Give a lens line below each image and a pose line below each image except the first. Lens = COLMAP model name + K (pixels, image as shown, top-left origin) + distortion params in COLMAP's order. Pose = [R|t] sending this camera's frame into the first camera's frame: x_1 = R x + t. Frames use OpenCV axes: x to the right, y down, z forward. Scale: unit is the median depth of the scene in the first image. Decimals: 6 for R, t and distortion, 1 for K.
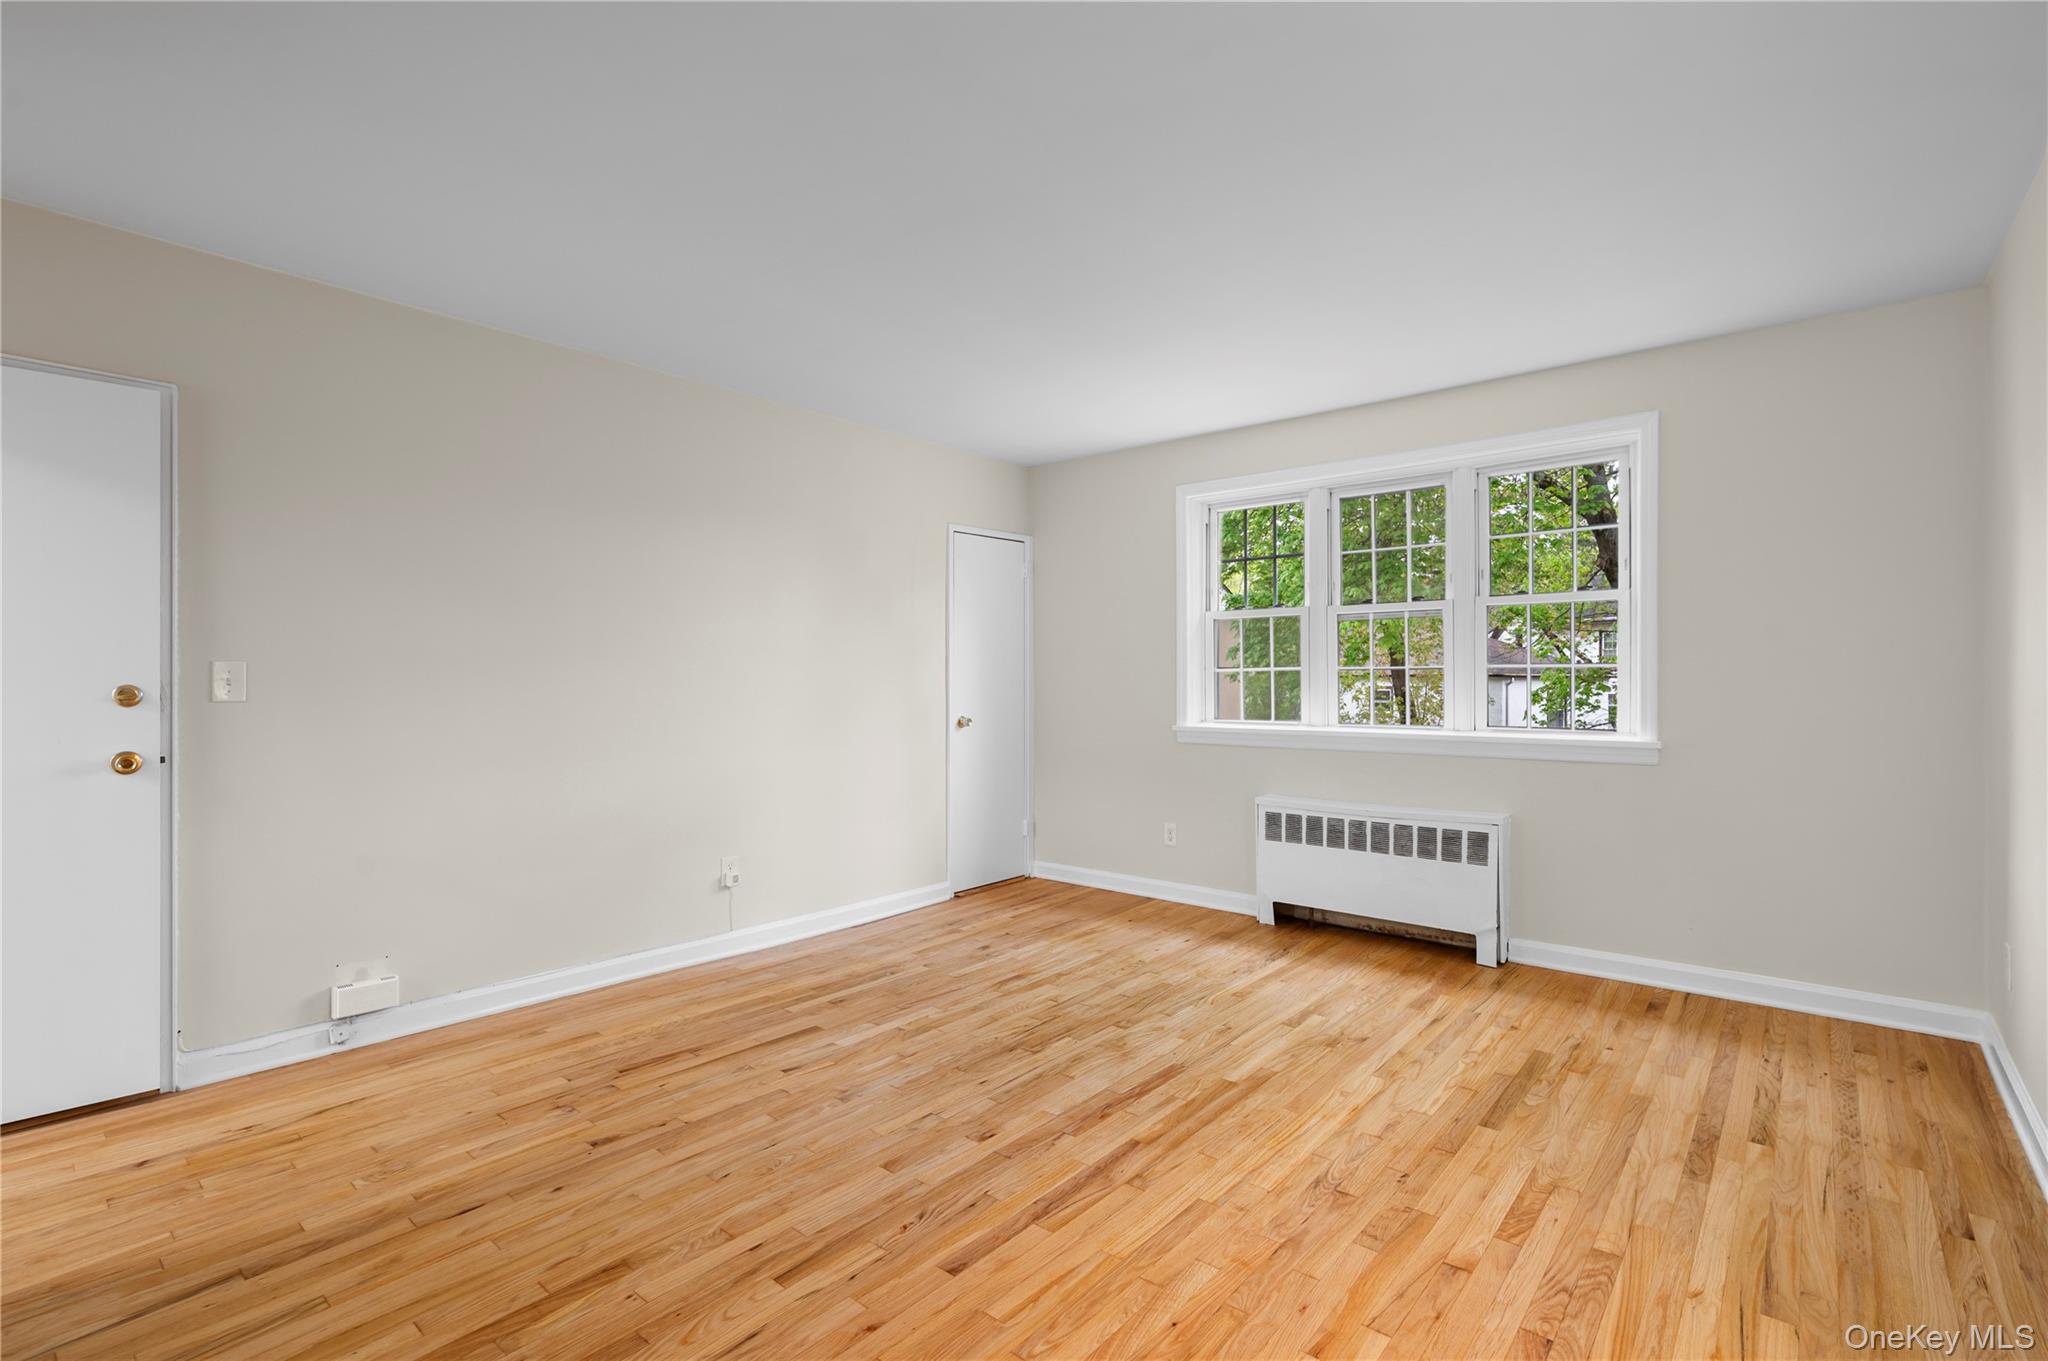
lens RADIAL K [[927.6, 0, 1024.0], [0, 927.6, 680.5], [0, 0, 1]] dist [-0.001288, 0.000027]
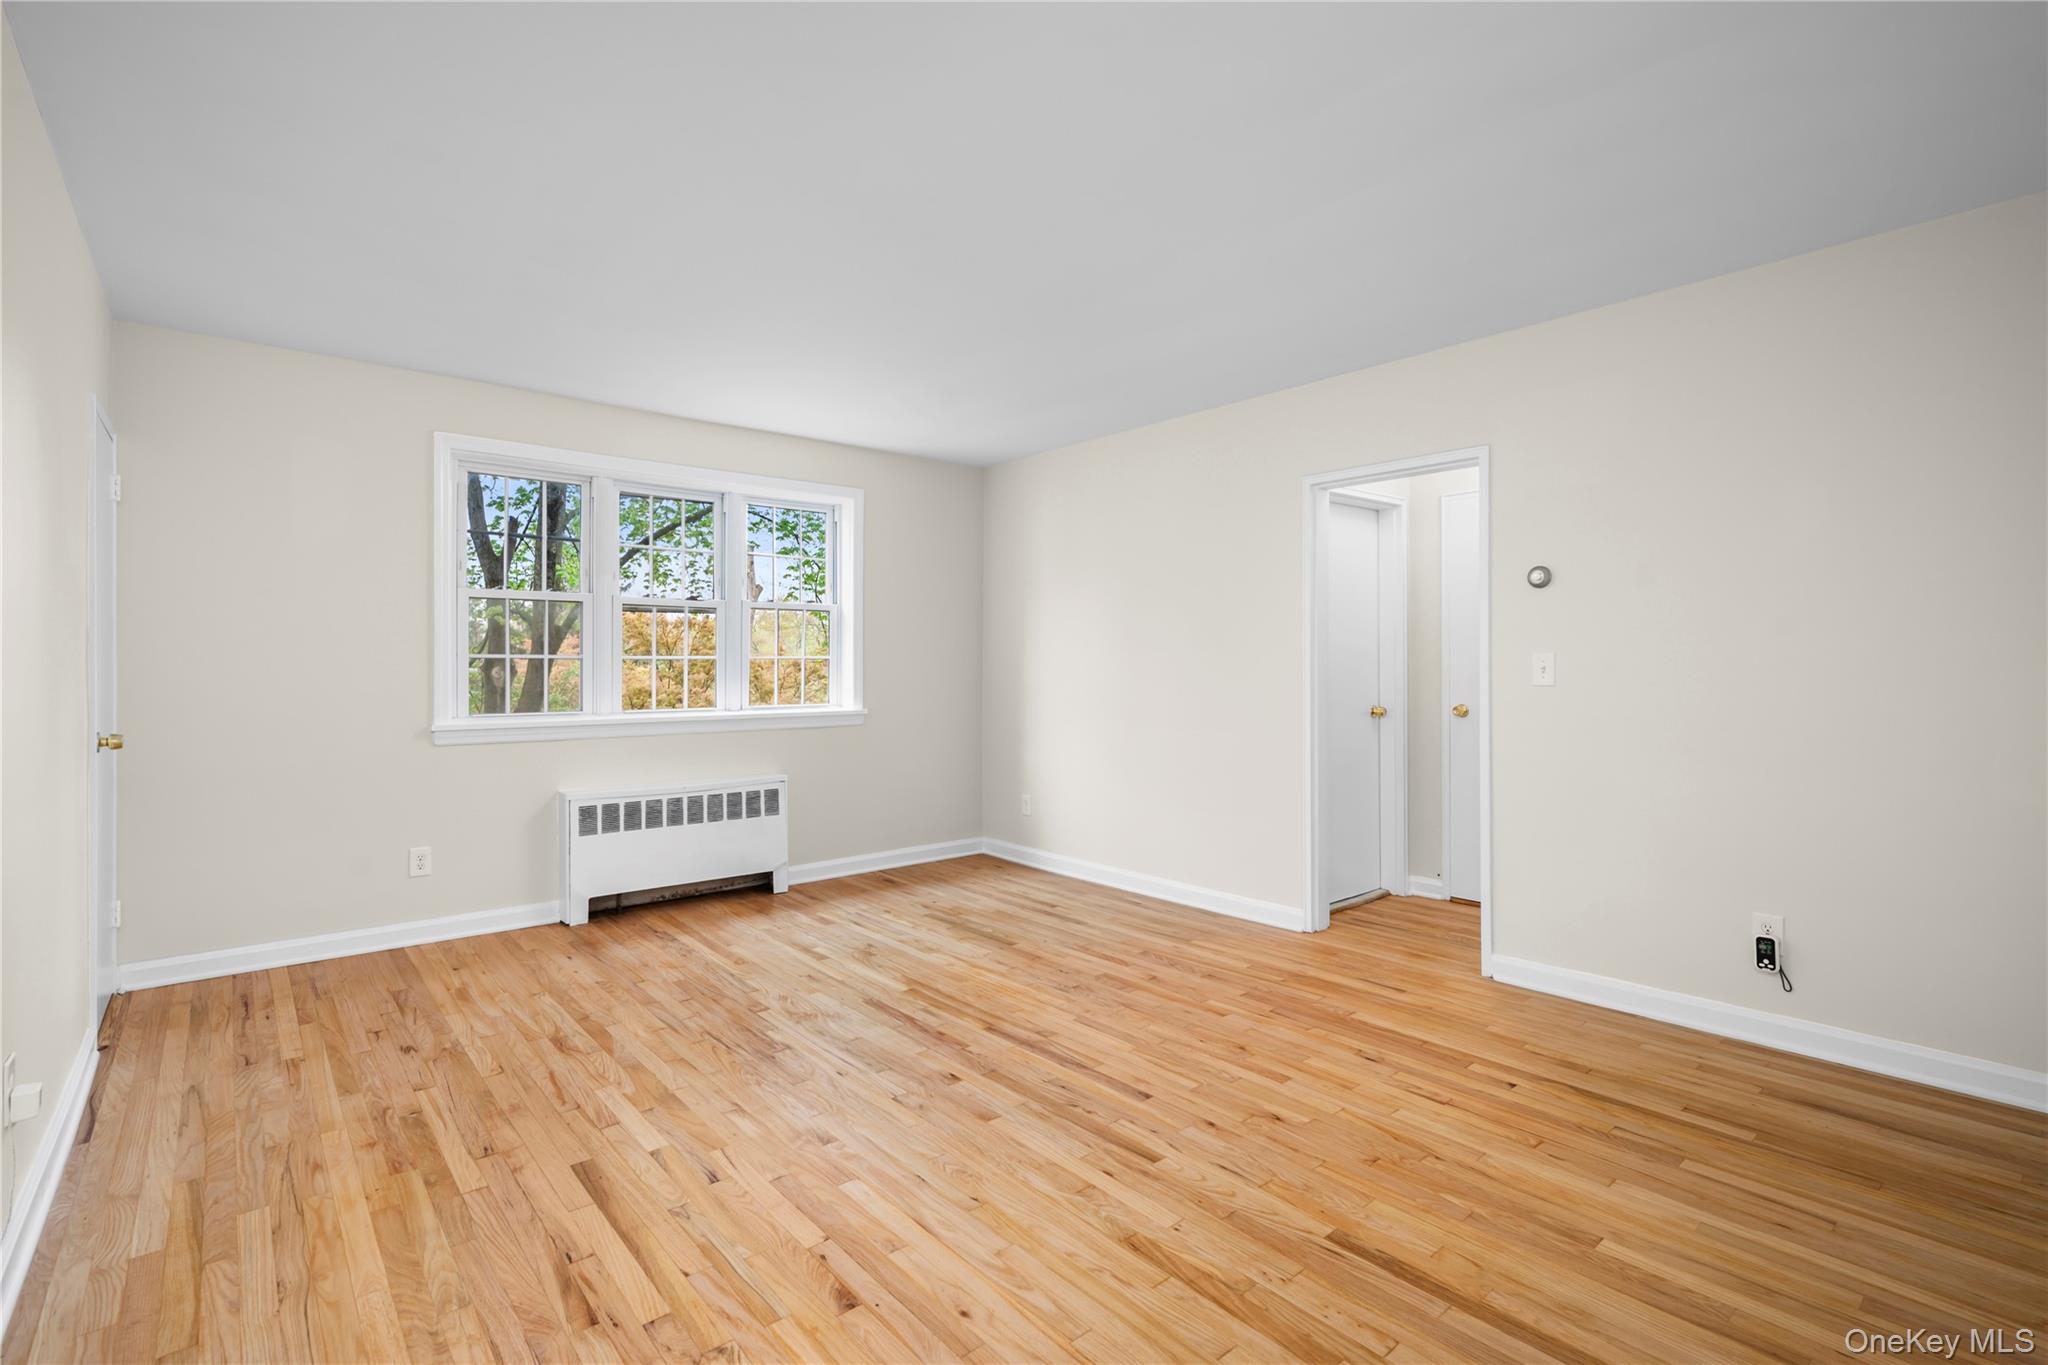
lens RADIAL K [[927.6, 0, 1024.0], [0, 927.6, 682.5], [0, 0, 1]] dist [-0.001288, 0.000027]
pose [[0.177113, -0.015315, 0.984071, -0.823976], [0.001346, 0.999882, 0.015319, -0.000347], [-0.984190, -0.001388, 0.177112, 0.529970]]
